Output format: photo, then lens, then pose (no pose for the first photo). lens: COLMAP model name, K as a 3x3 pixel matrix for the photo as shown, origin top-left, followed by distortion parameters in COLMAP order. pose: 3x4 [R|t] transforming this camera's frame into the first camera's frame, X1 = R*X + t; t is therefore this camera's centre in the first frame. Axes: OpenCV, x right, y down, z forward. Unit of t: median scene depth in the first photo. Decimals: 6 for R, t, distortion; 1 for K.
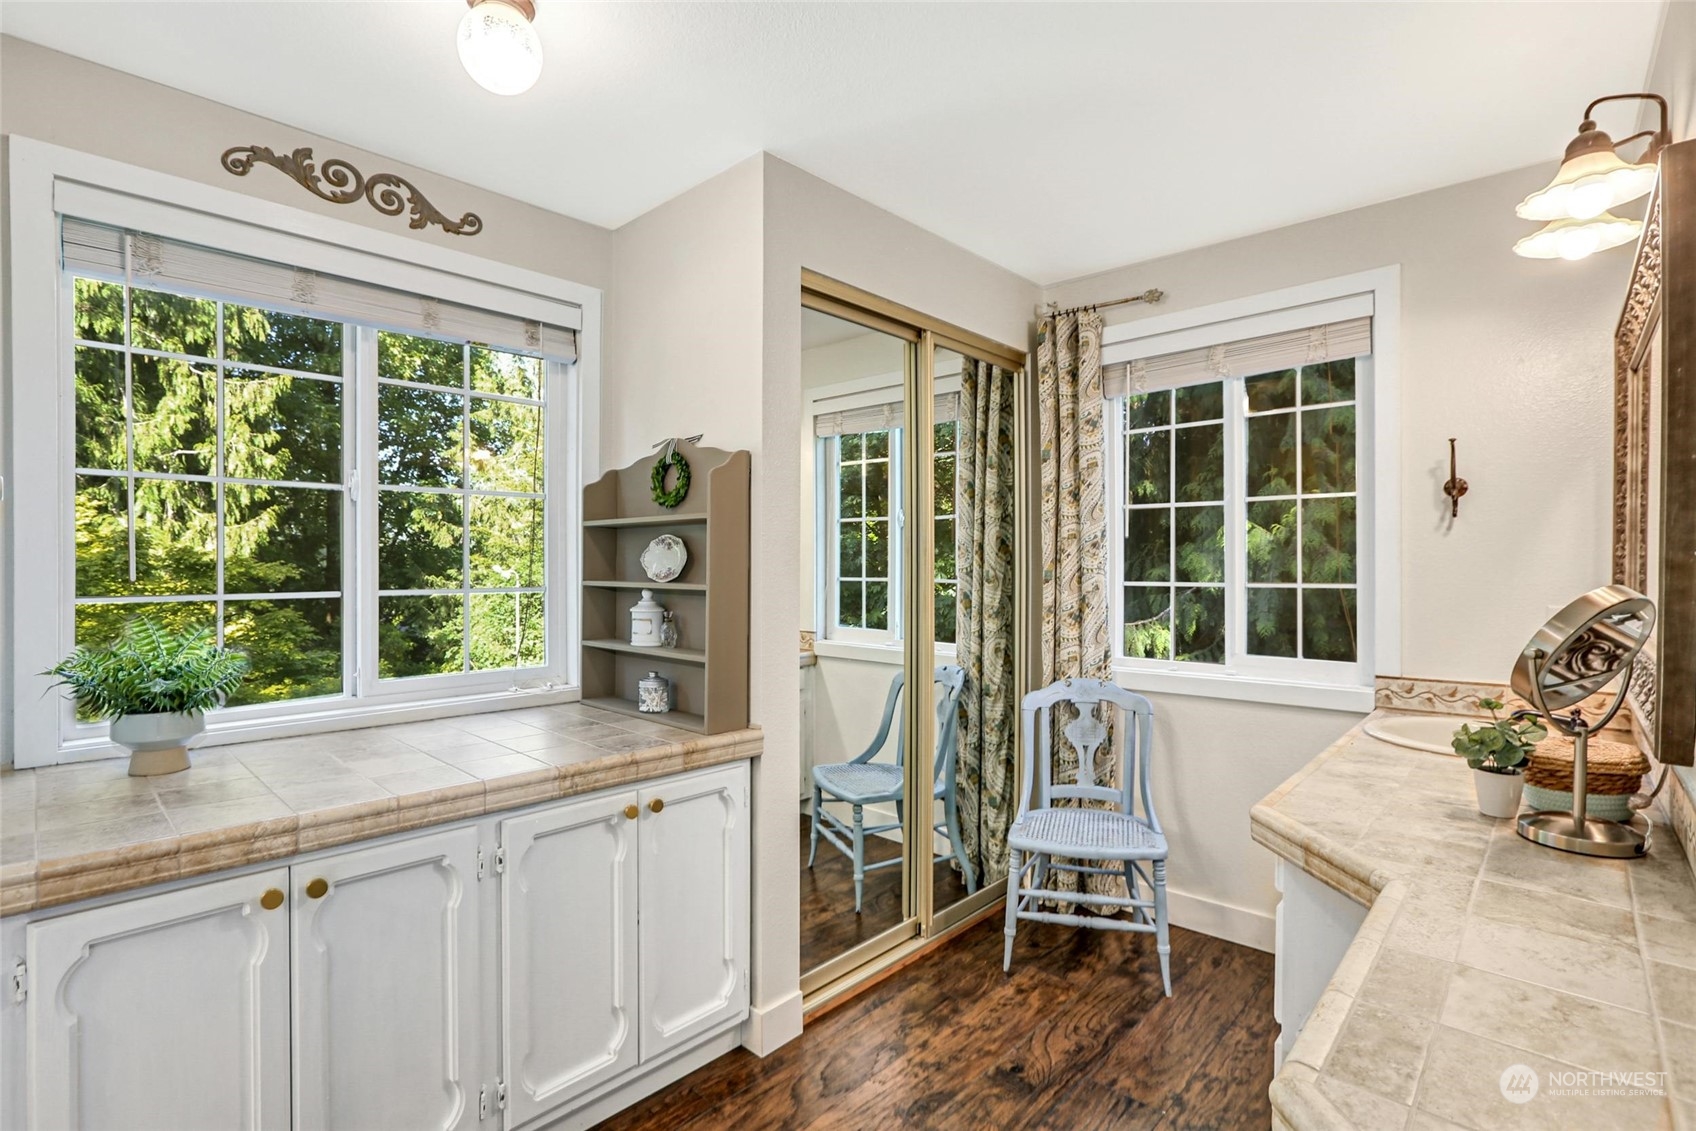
lens RADIAL K [[854.1, 0, 837.9], [0, 854.1, 554.6], [0, 0, 1]] dist [-0.061613, 0.039756]
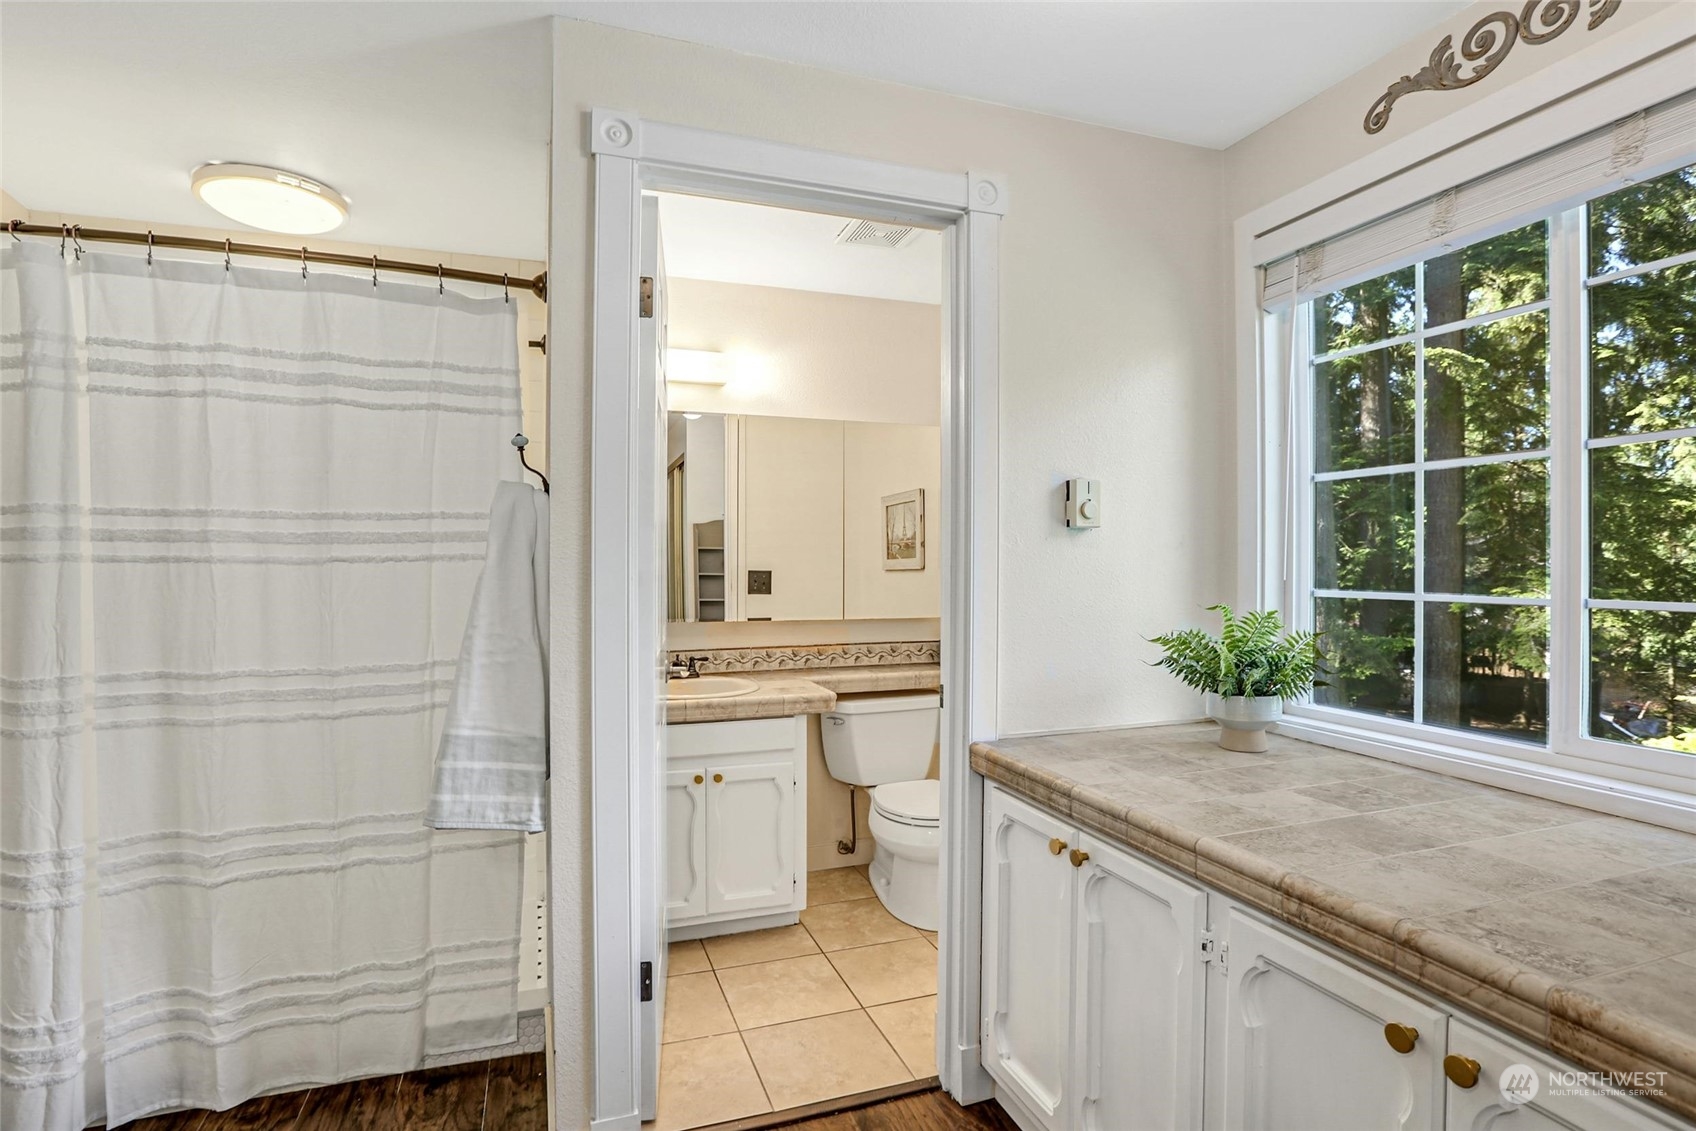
lens RADIAL K [[854.1, 0, 837.9], [0, 854.1, 554.6], [0, 0, 1]] dist [-0.061613, 0.039756]
pose [[-0.470784, -0.009637, -0.882196, 0.376119], [0.003929, 0.999908, -0.013020, 0.015663], [0.882240, -0.009595, -0.470703, 0.960774]]
